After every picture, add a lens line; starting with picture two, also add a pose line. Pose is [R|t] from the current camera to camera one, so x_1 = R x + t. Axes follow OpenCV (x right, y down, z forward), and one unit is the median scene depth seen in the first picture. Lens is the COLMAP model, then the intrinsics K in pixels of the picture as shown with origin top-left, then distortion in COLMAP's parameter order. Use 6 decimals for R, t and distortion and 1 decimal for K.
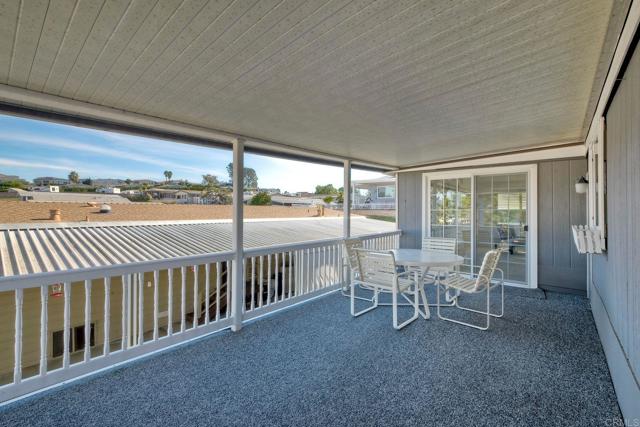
lens RADIAL K [[286.1, 0, 320.0], [0, 286.1, 213.5], [0, 0, 1]] dist [0.002101, 0.000107]
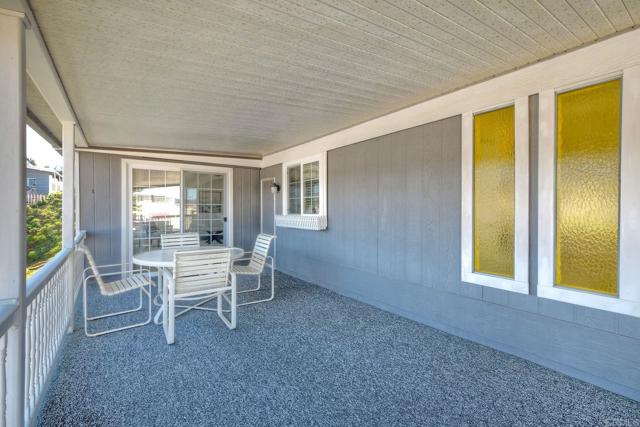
lens RADIAL K [[282.3, 0, 320.0], [0, 282.3, 213.5], [0, 0, 1]] dist [-0.001639, -0.000215]
pose [[0.234679, -0.020757, 0.971851, -0.558640], [0.006537, 0.999783, 0.019775, 0.007354], [-0.972051, 0.001712, 0.234764, 0.501067]]
